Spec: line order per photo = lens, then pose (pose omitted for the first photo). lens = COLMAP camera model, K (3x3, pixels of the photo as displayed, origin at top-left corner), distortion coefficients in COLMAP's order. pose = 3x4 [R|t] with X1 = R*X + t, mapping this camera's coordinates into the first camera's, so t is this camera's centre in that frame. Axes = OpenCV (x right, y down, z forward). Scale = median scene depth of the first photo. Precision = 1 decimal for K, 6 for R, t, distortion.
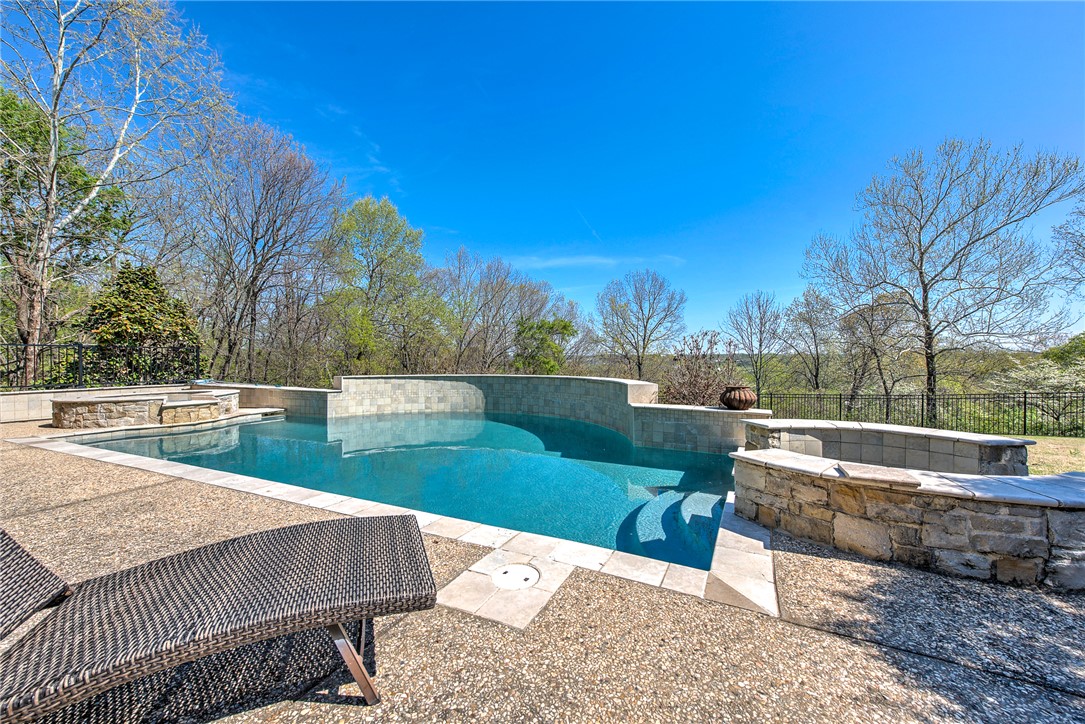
lens RADIAL K [[426.1, 0, 542.7], [0, 426.1, 362.6], [0, 0, 1]] dist [0.020492, -0.000288]
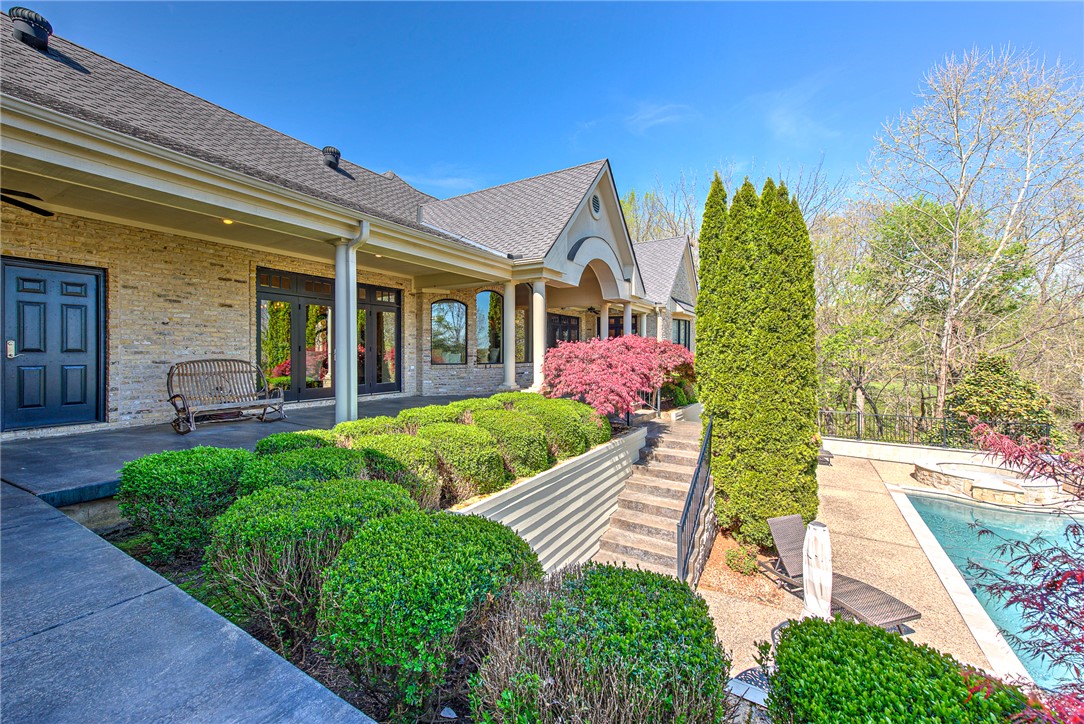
lens RADIAL K [[425.7, 0, 541.3], [0, 425.7, 356.4], [0, 0, 1]] dist [0.020492, -0.000288]
pose [[-0.094357, 0.006272, -0.995519, 0.498768], [-0.014848, 0.999860, 0.007707, -0.231997], [0.995428, 0.015509, -0.094250, -0.206255]]
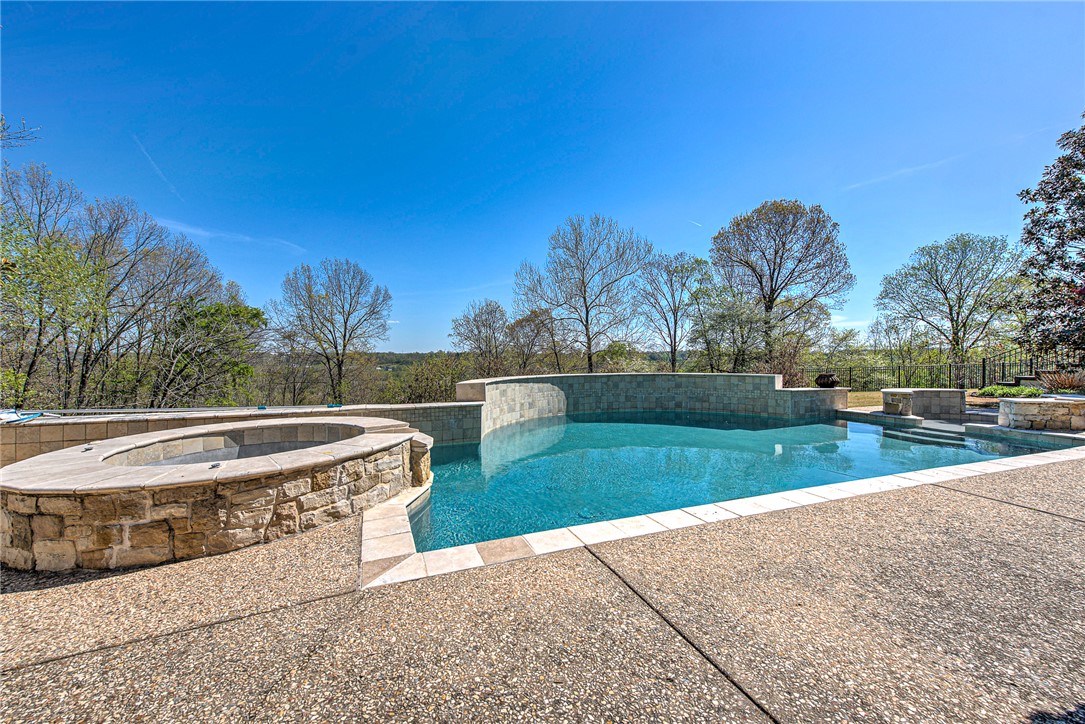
lens RADIAL K [[426.1, 0, 543.1], [0, 426.1, 356.3], [0, 0, 1]] dist [0.020492, -0.000288]
pose [[0.665207, -0.000278, 0.746659, -0.873183], [0.008625, 0.999936, -0.007311, -0.005679], [-0.746609, 0.011303, 0.665167, 0.410353]]
